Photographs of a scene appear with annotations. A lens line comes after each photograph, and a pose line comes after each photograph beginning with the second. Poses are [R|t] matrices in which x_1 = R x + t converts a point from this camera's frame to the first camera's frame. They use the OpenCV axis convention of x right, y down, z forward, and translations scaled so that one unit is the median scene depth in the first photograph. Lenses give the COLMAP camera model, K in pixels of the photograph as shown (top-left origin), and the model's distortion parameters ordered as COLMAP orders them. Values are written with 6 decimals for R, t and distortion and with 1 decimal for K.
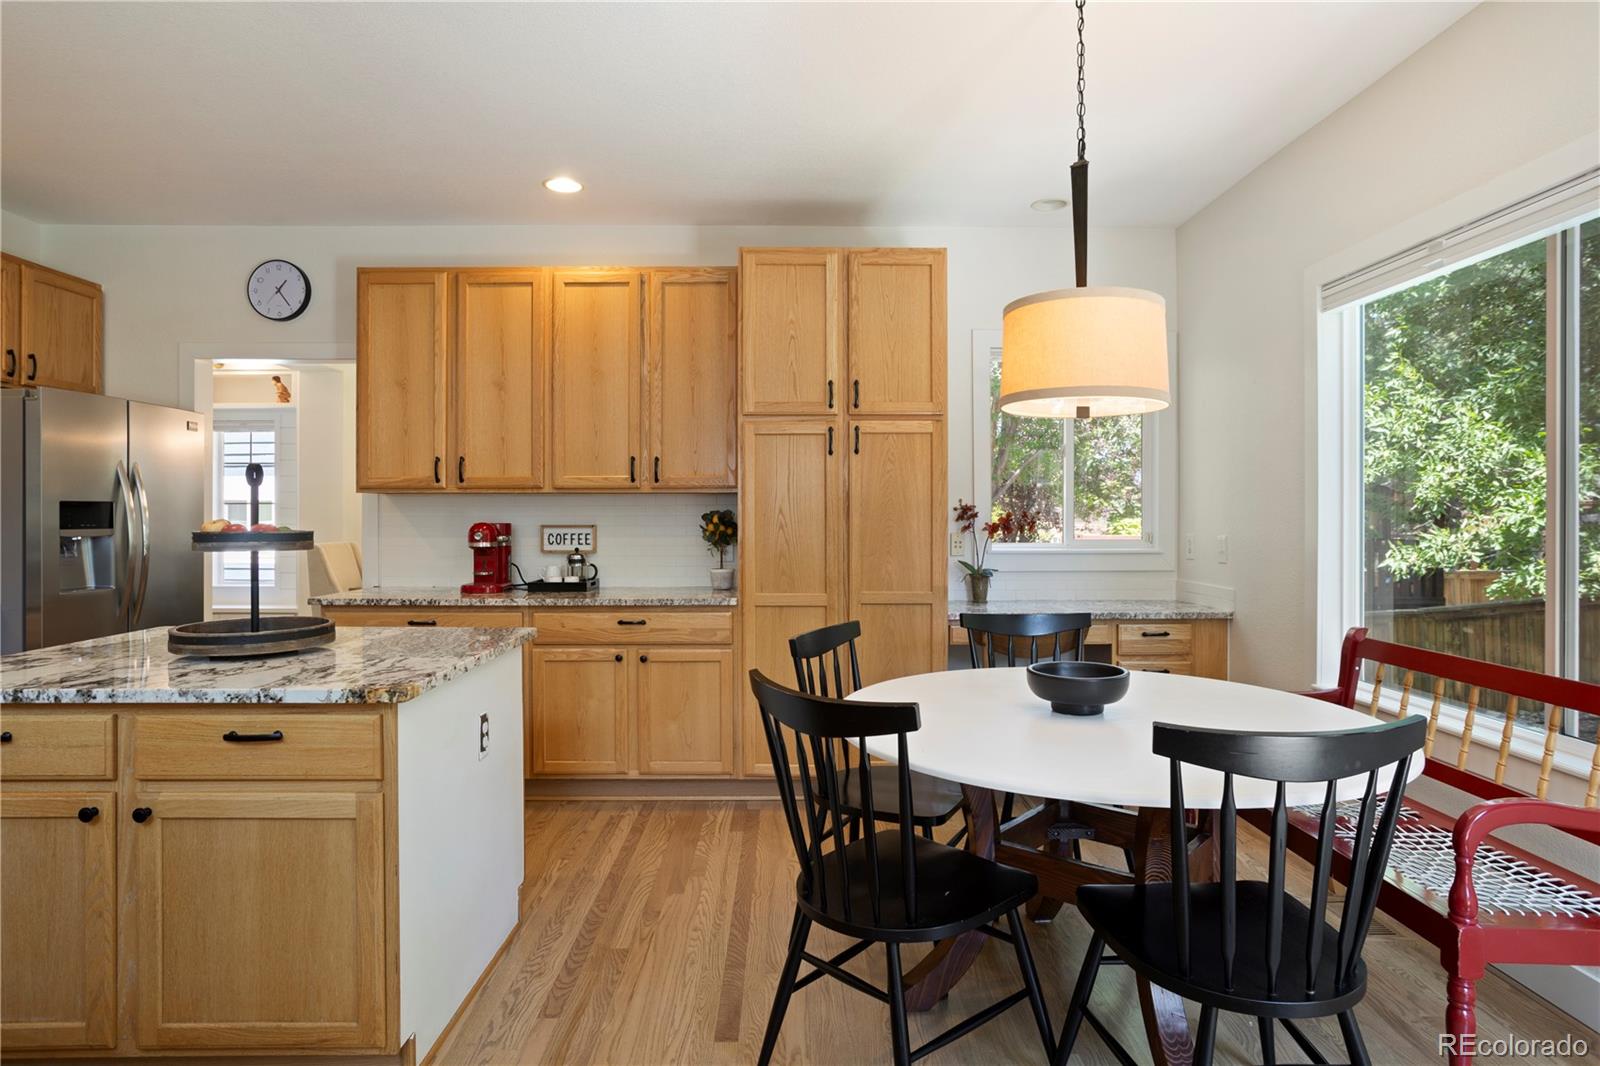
lens RADIAL K [[839.2, 0, 796.3], [0, 839.2, 514.4], [0, 0, 1]] dist [-0.000691, 0.000438]
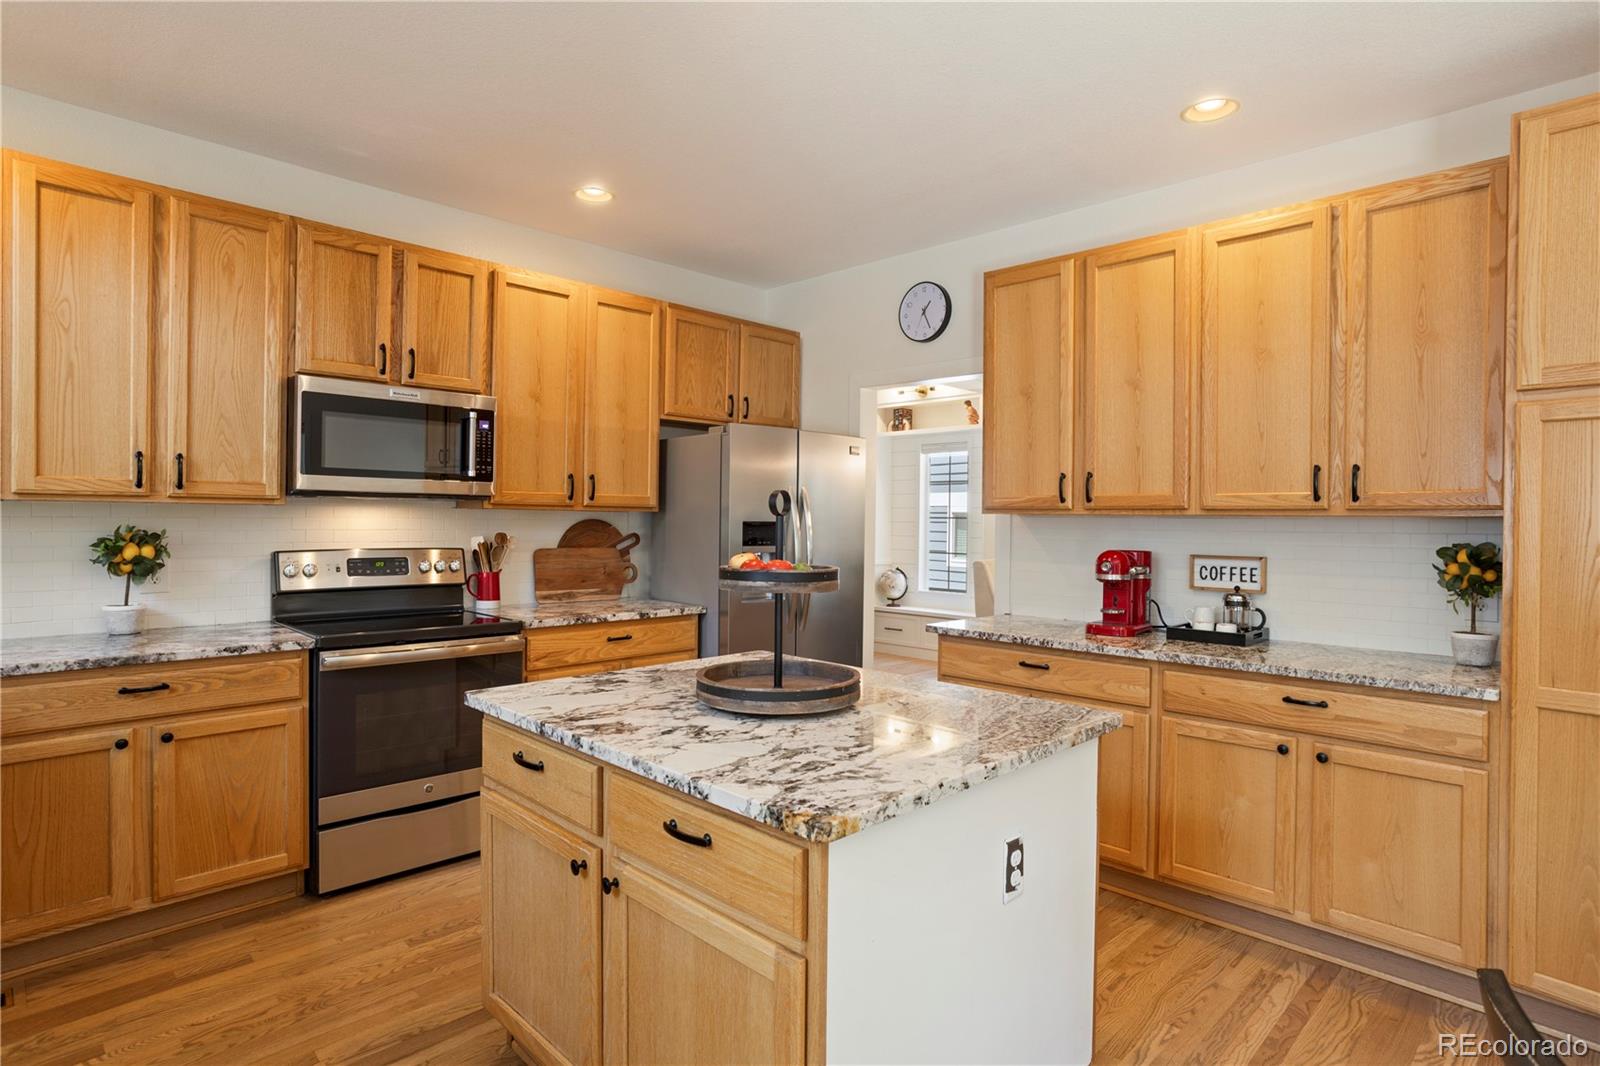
lens RADIAL K [[835.4, 0, 804.3], [0, 835.4, 520.7], [0, 0, 1]] dist [-0.056990, 0.036959]
pose [[0.700094, 0.012574, -0.713940, -0.001043], [-0.017134, 0.999853, 0.000808, -0.015473], [0.713846, 0.011667, 0.700206, 0.209478]]
